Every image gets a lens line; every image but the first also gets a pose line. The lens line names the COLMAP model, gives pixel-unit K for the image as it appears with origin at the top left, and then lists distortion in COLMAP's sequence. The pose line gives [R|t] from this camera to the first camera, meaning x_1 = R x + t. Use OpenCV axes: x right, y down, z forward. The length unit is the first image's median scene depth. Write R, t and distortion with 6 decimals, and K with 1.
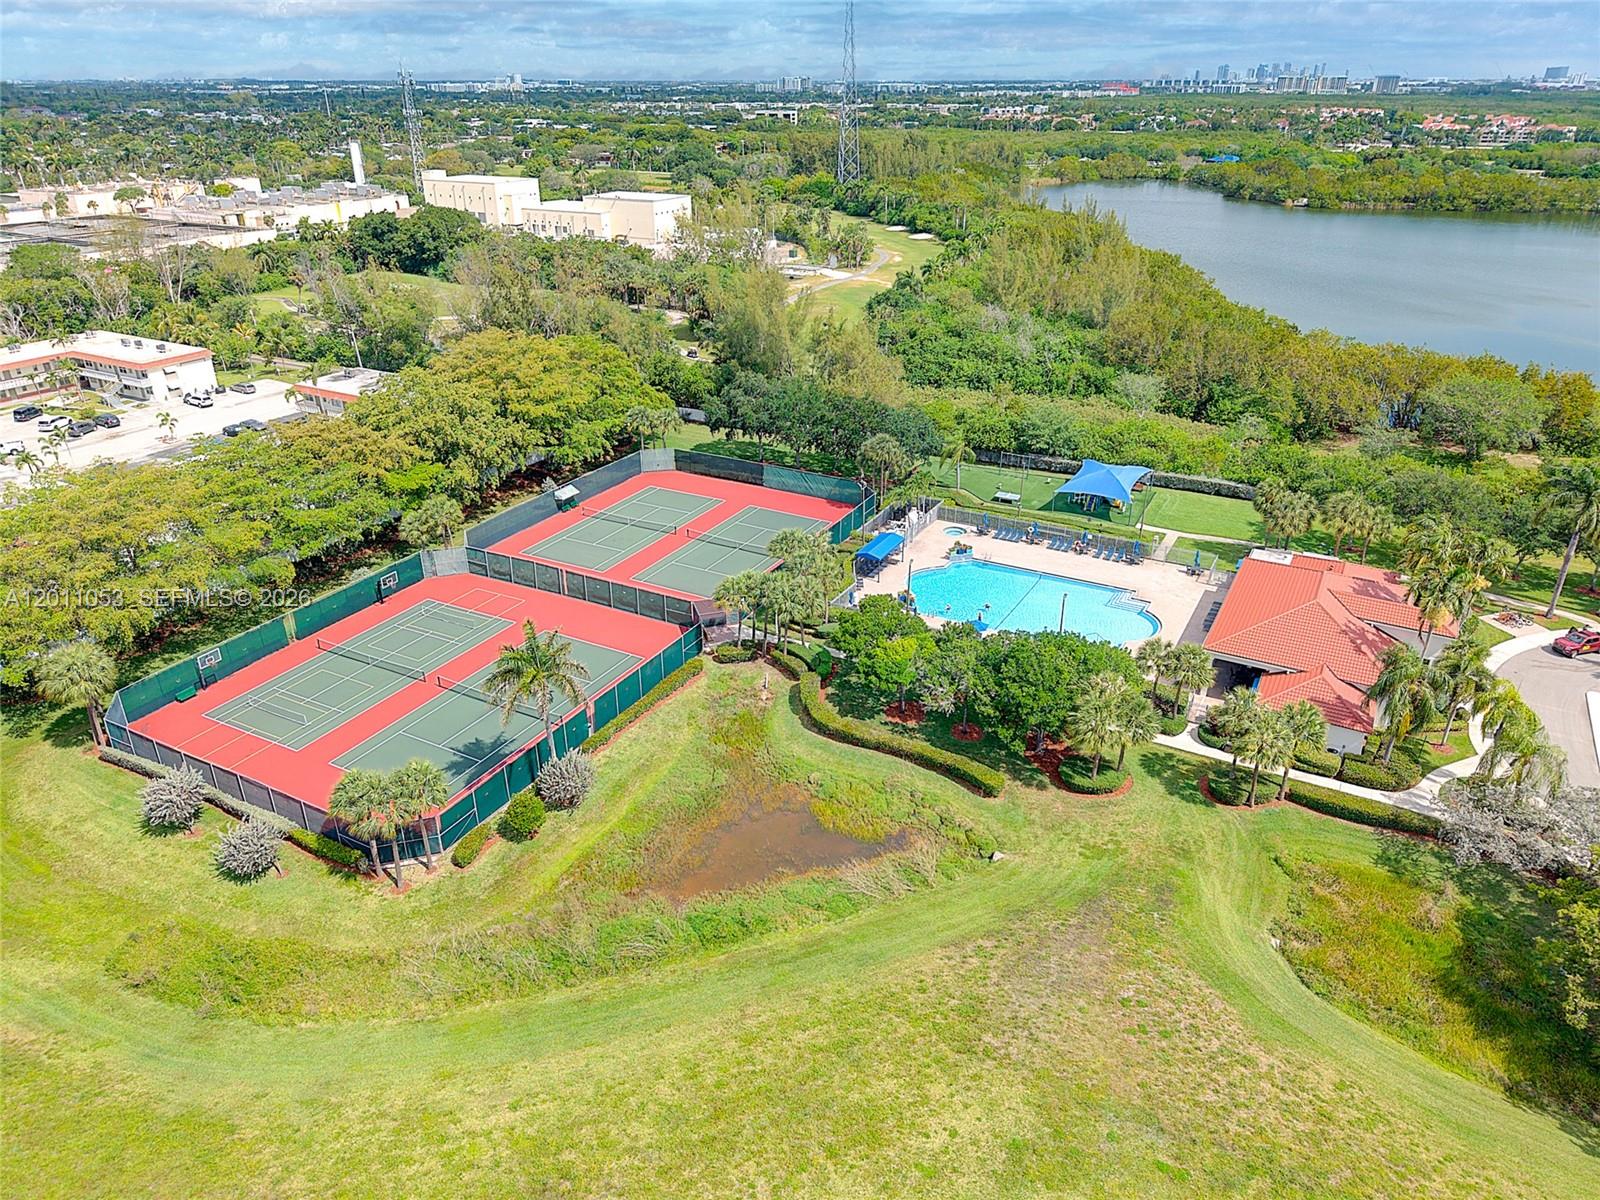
lens RADIAL K [[1078.7, 0, 800.0], [0, 1078.7, 600.0], [0, 0, 1]] dist [0.013224, -0.009344]
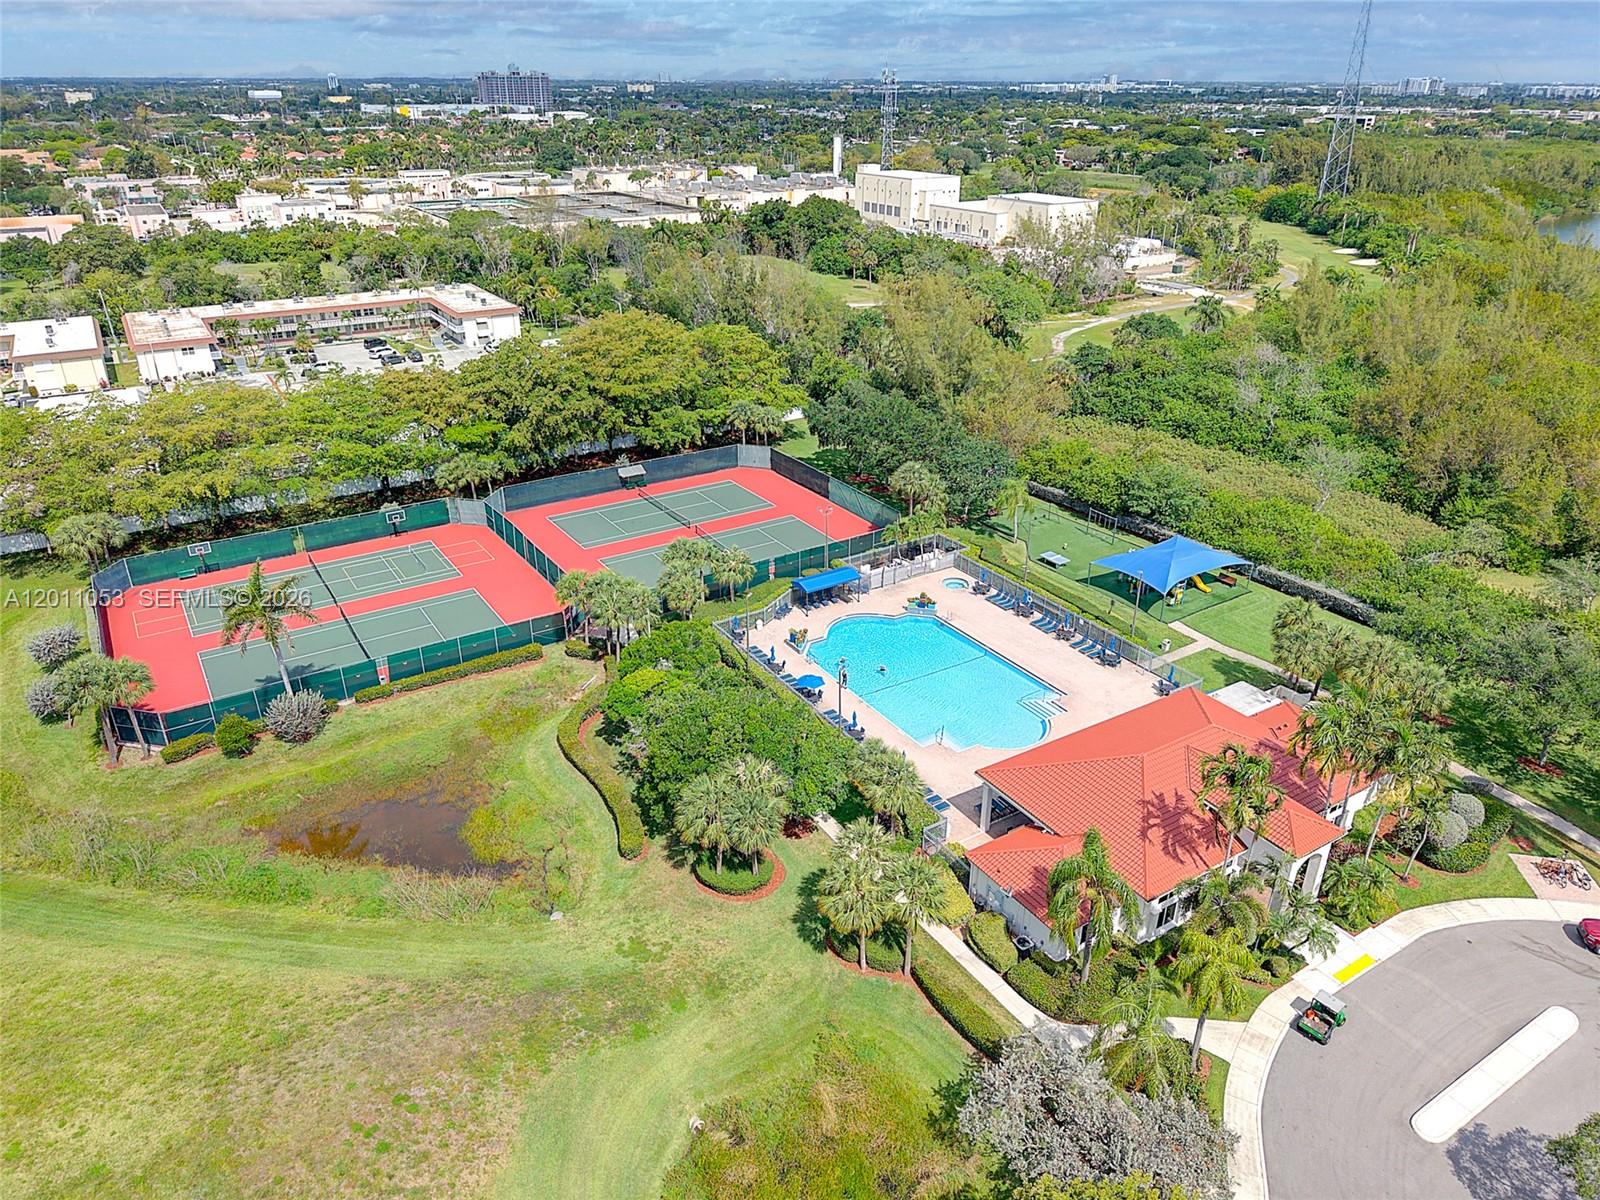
lens RADIAL K [[1078.7, 0, 800.0], [0, 1078.7, 600.0], [0, 0, 1]] dist [0.013224, -0.009344]
pose [[0.876403, 0.212801, -0.432010, 0.480733], [-0.213162, 0.975825, 0.048243, -0.076314], [0.431832, 0.049808, 0.900578, 0.173996]]
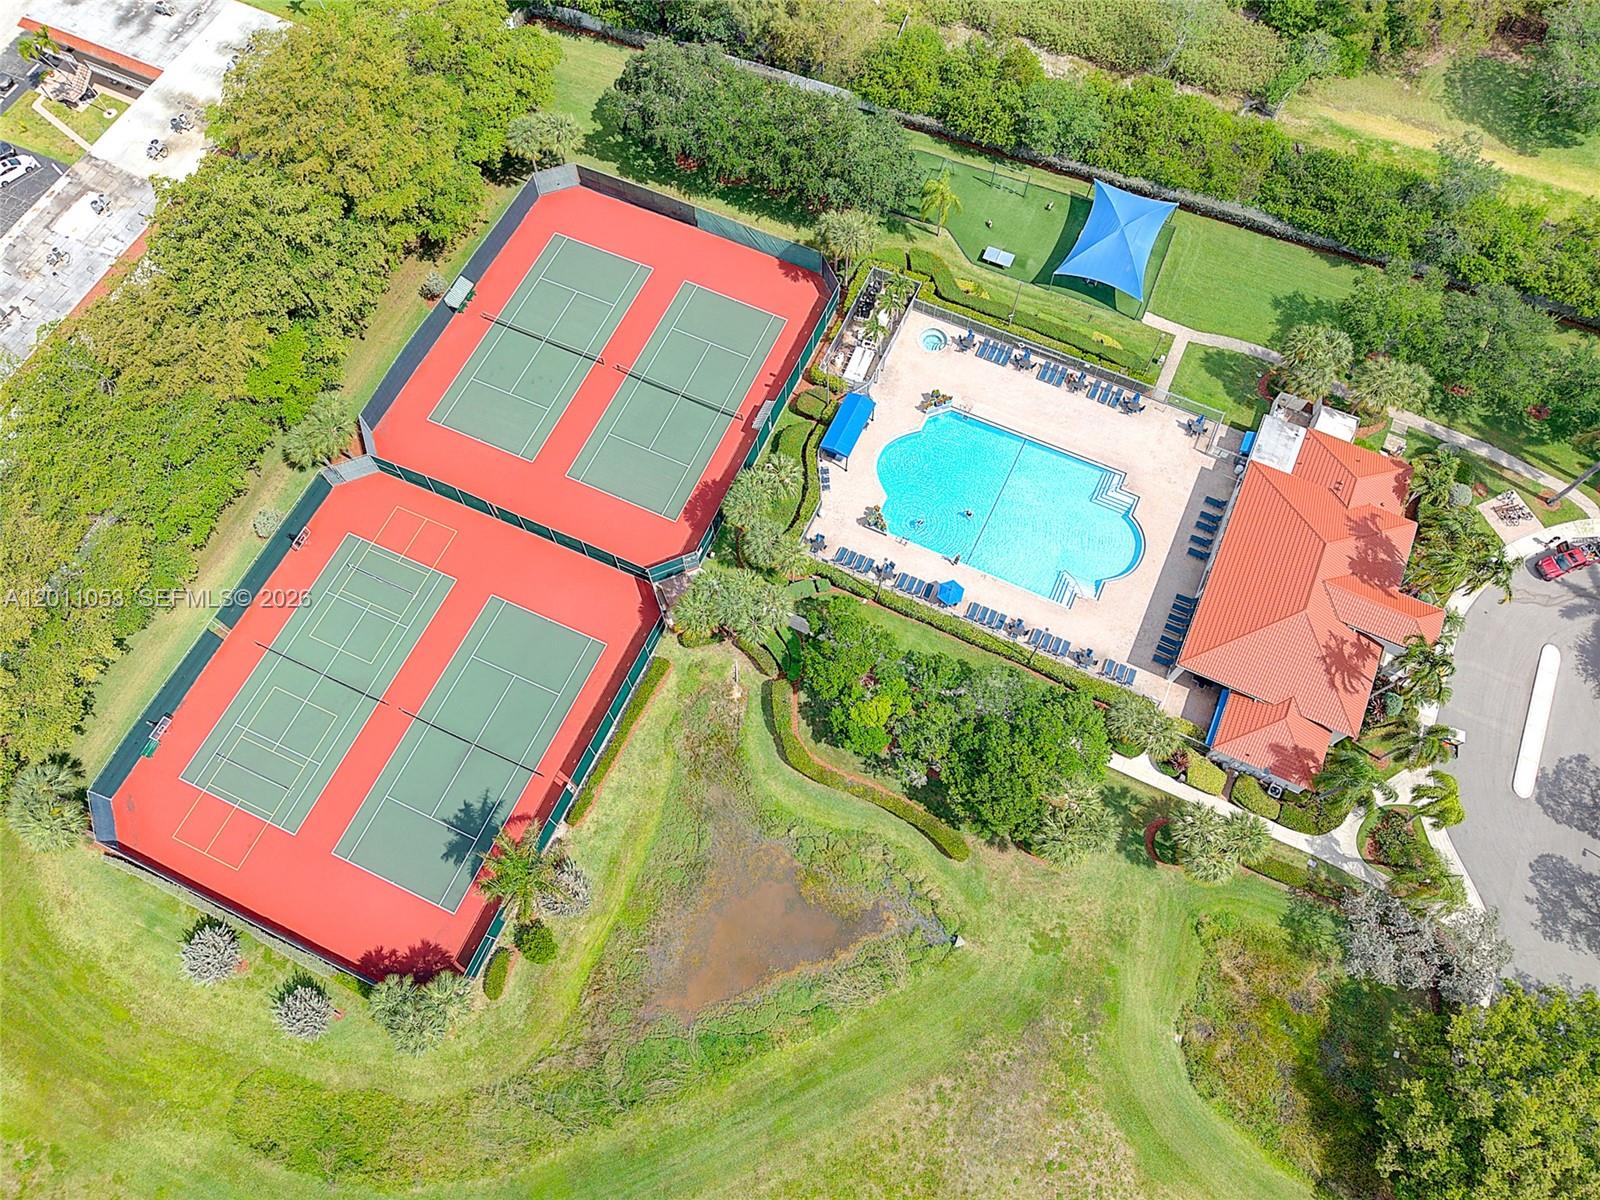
lens RADIAL K [[1078.7, 0, 800.0], [0, 1078.7, 600.0], [0, 0, 1]] dist [0.013224, -0.009344]
pose [[0.997688, -0.062026, 0.027785, 0.003256], [0.028304, 0.750848, 0.659869, -0.549484], [-0.061791, -0.657556, 0.750867, 0.265010]]
